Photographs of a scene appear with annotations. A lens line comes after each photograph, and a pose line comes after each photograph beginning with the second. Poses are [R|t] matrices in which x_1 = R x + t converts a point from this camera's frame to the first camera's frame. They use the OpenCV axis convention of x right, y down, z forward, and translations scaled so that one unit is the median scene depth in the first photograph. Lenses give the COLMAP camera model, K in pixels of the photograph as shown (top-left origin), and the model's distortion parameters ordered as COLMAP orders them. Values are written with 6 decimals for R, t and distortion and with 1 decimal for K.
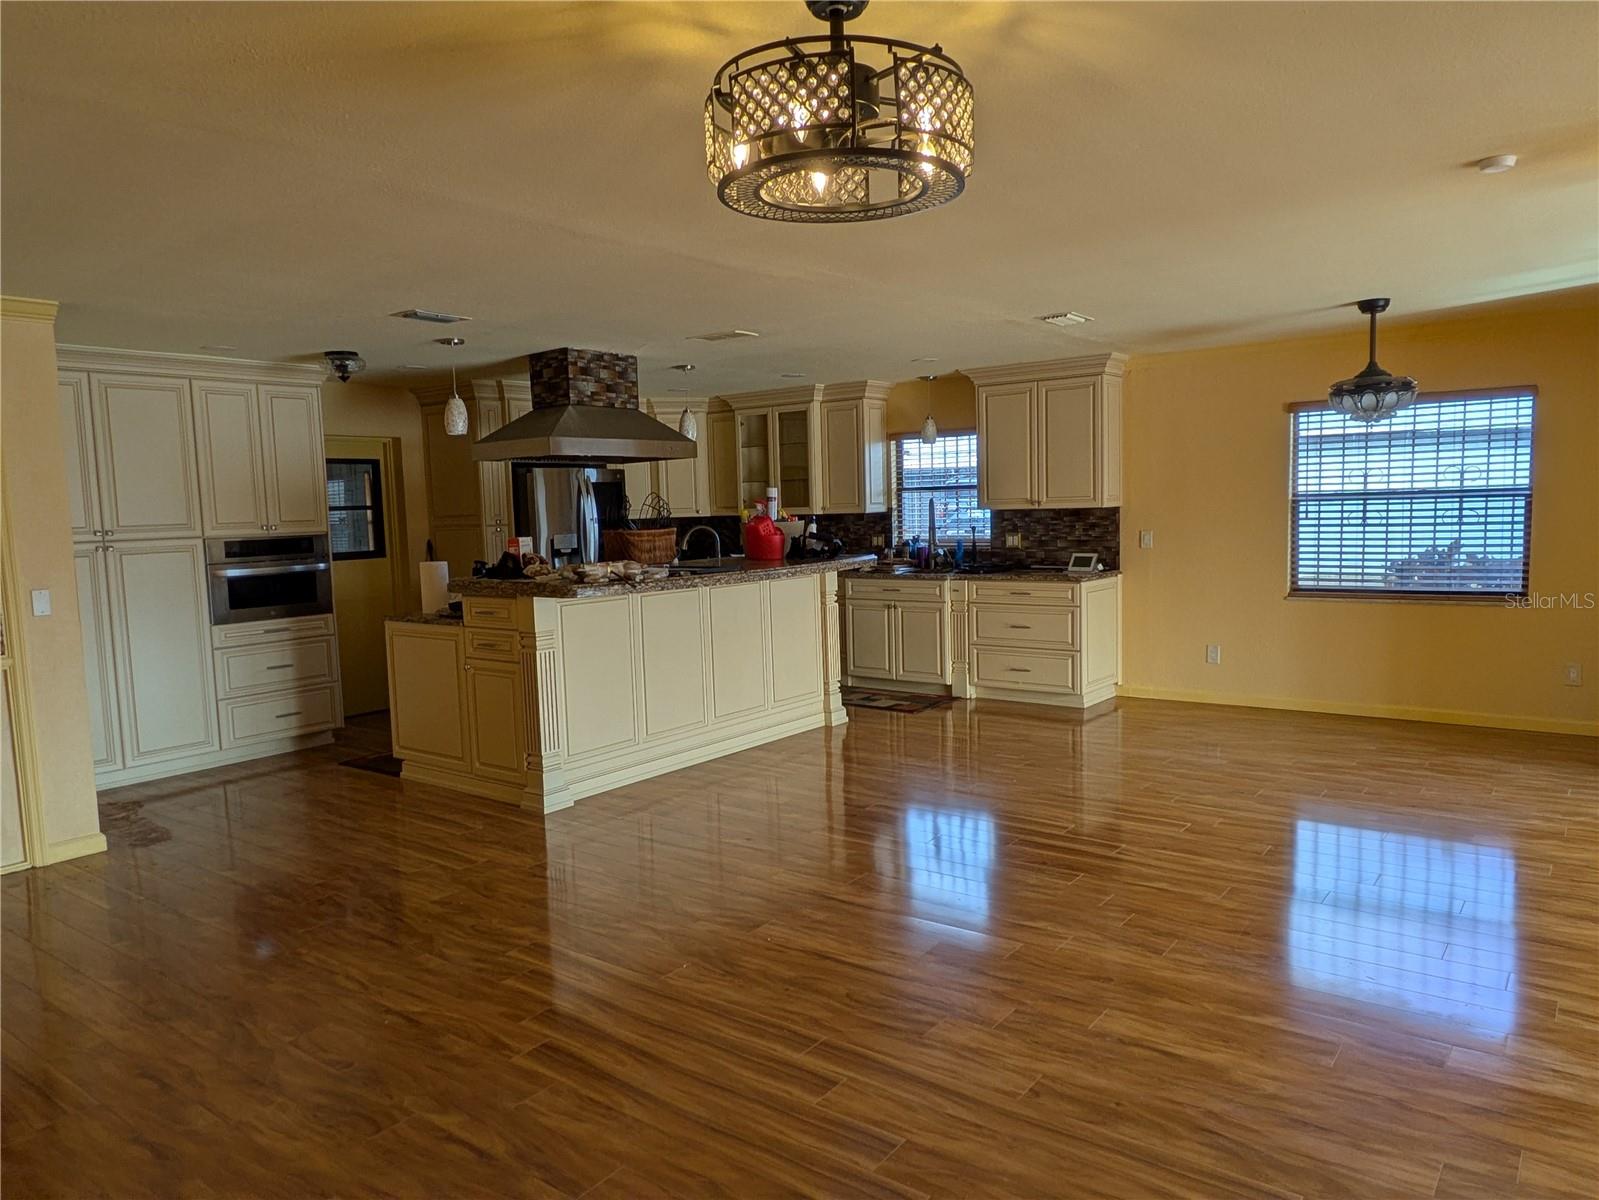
lens RADIAL K [[1083.5, 0, 801.9], [0, 1083.5, 604.6], [0, 0, 1]] dist [0.018585, -0.028065]
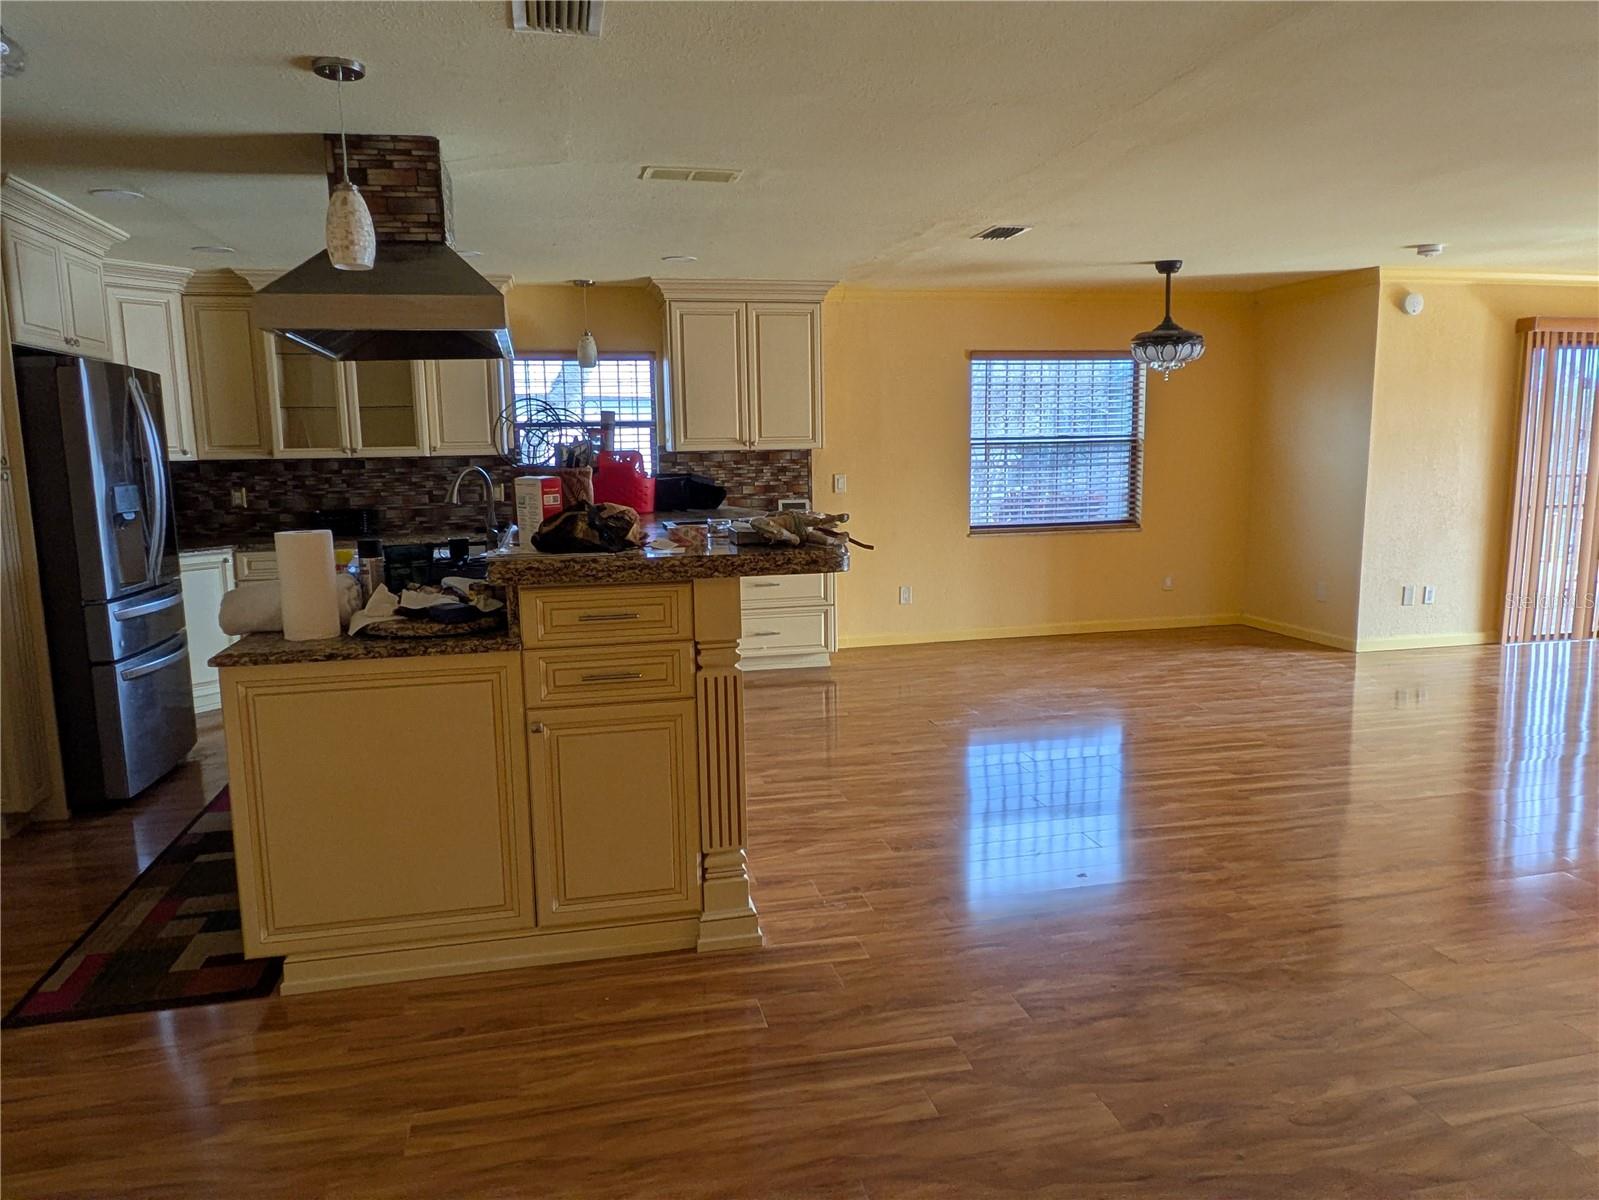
lens RADIAL K [[1083.5, 0, 801.9], [0, 1083.5, 604.6], [0, 0, 1]] dist [0.018585, -0.028065]
pose [[0.643529, -0.094537, 0.759561, -0.526502], [0.069907, 0.995455, 0.064668, -0.021376], [-0.762223, 0.011483, 0.647213, 0.486806]]
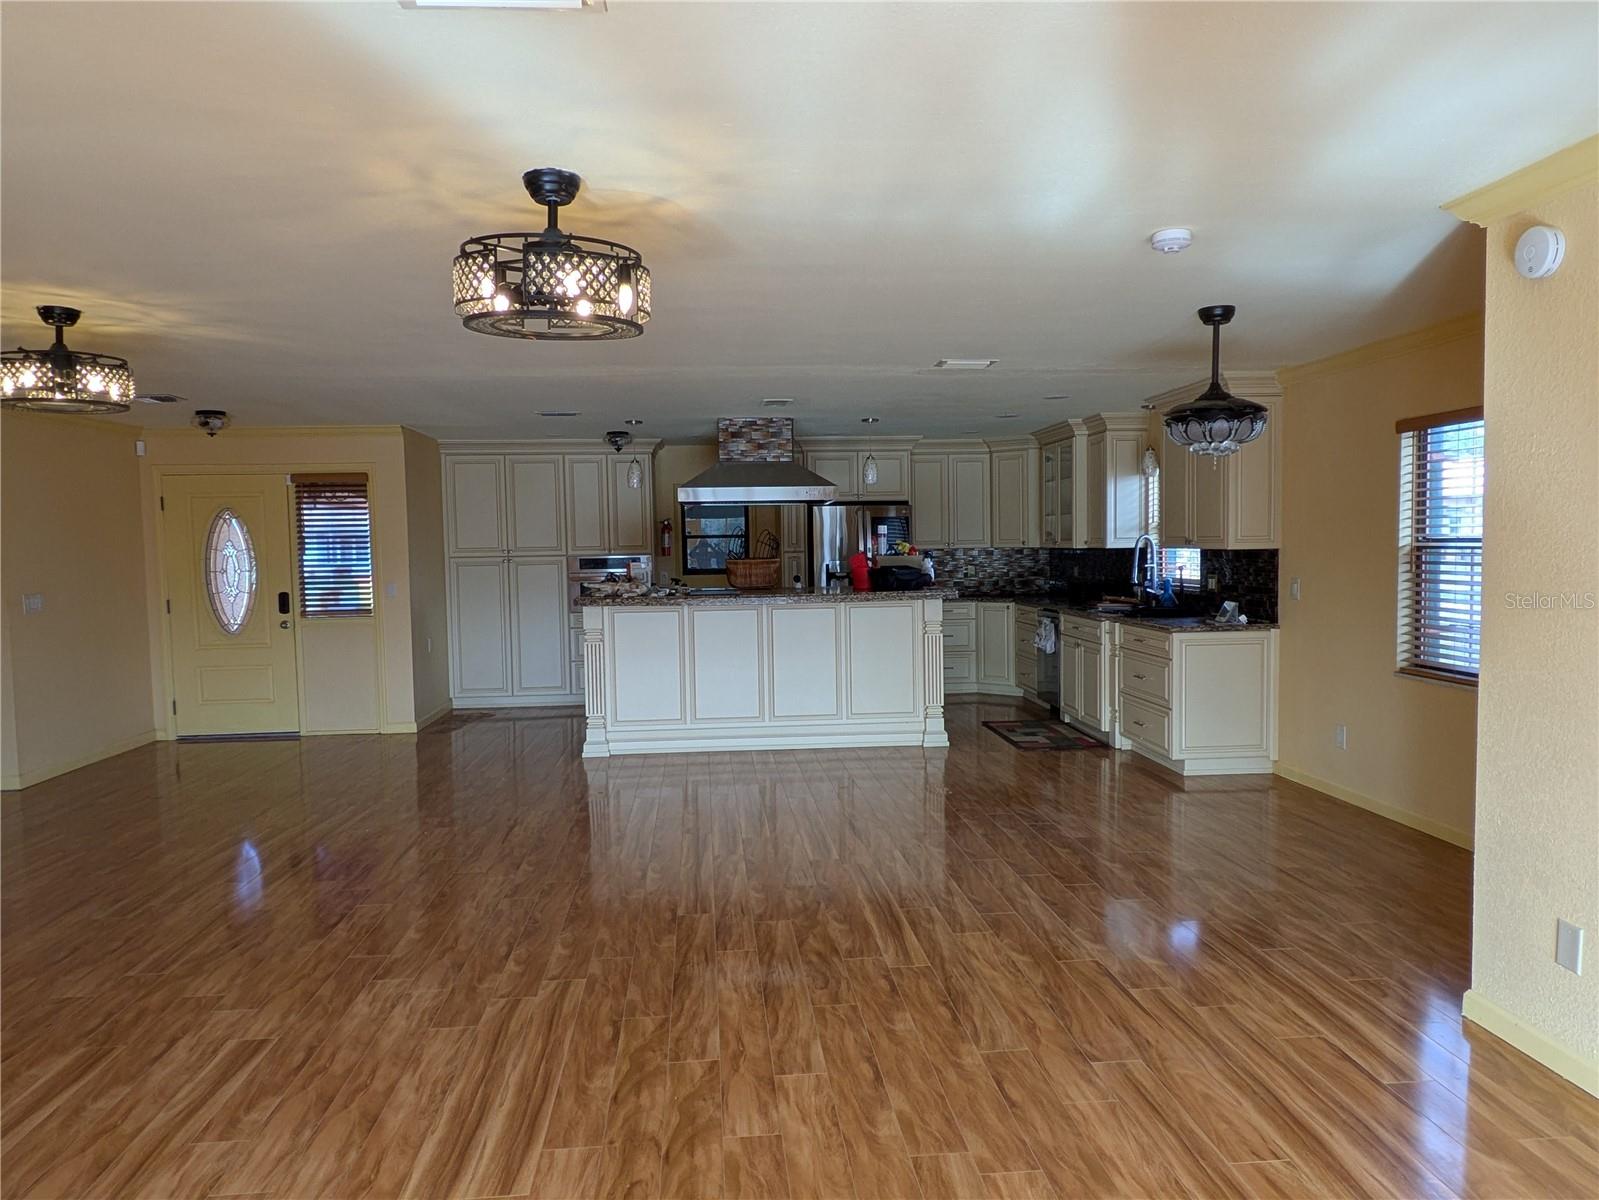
lens RADIAL K [[1083.5, 0, 801.9], [0, 1083.5, 604.6], [0, 0, 1]] dist [0.018585, -0.028065]
pose [[0.678309, 0.061043, -0.732237, 0.800841], [-0.072141, 0.997261, 0.016309, -0.041036], [0.731227, 0.041762, 0.680855, 0.190338]]
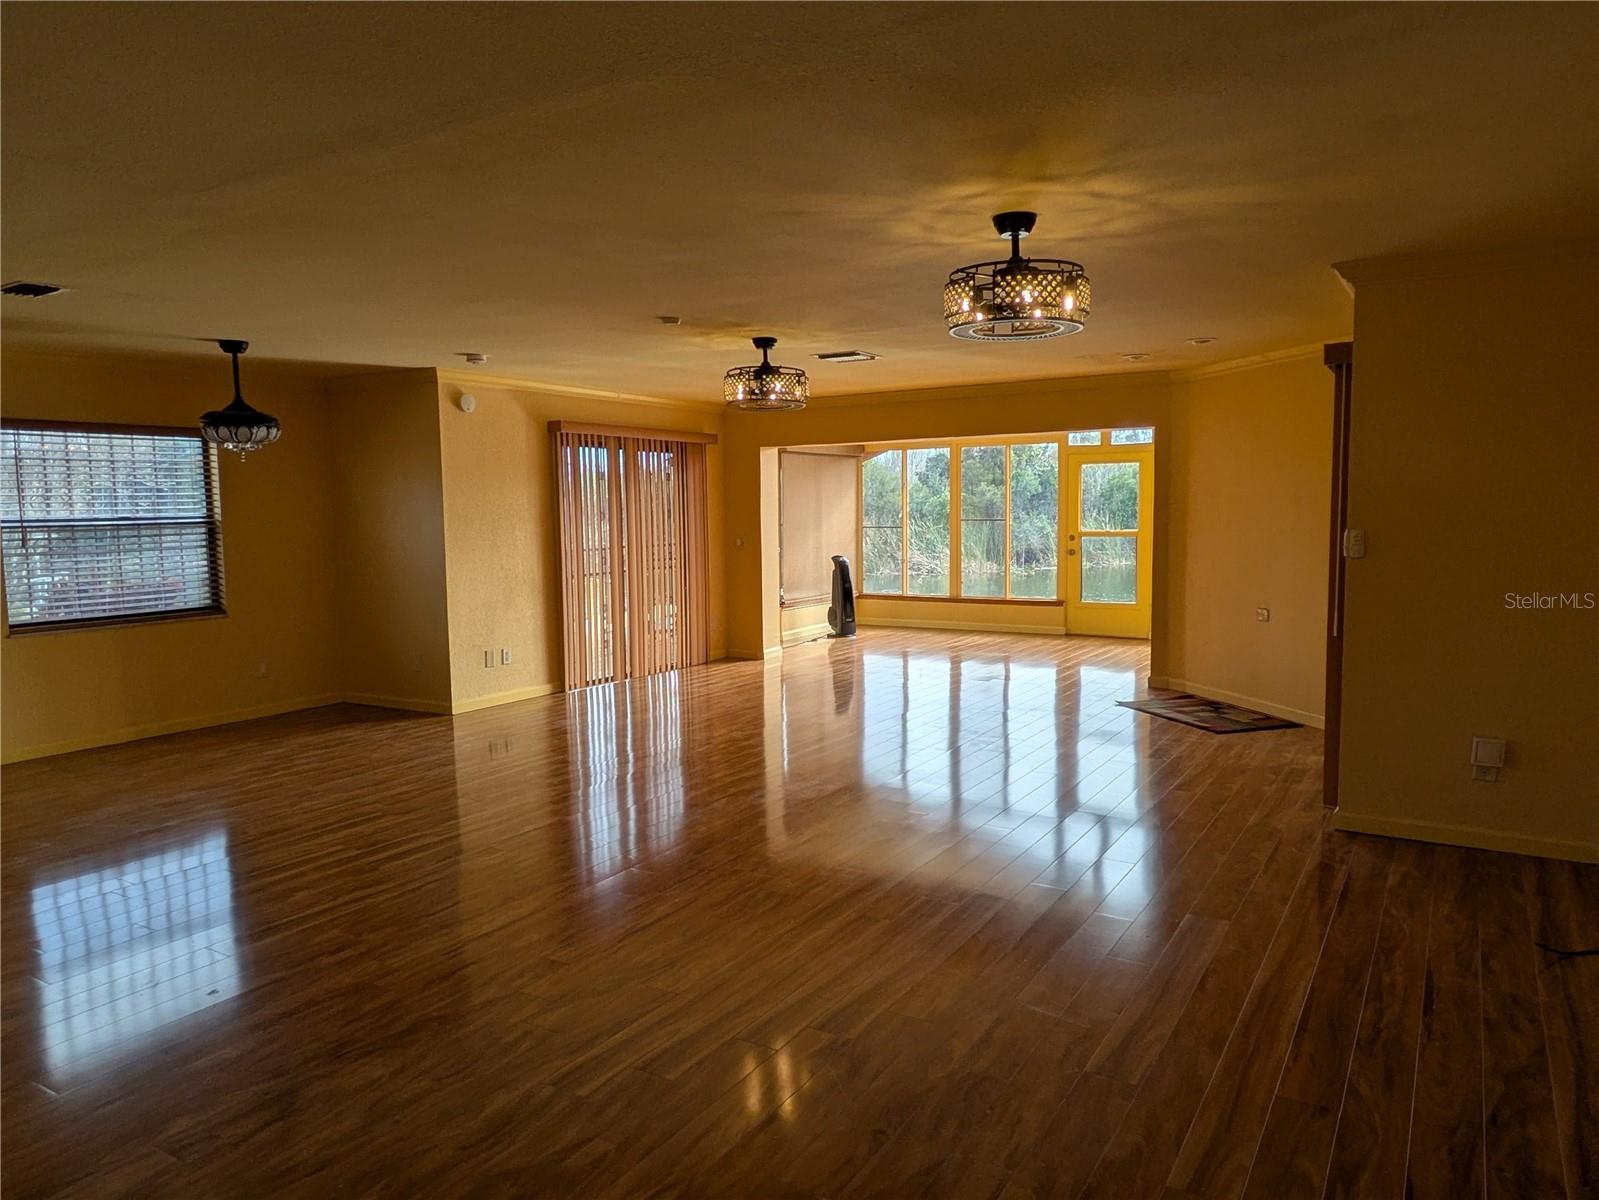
lens RADIAL K [[1083.5, 0, 801.9], [0, 1083.5, 604.6], [0, 0, 1]] dist [0.018585, -0.028065]
pose [[-0.103202, -0.059998, 0.992849, -0.555742], [0.110682, 0.991287, 0.071408, -0.026218], [-0.988483, 0.117260, -0.095662, 0.489566]]
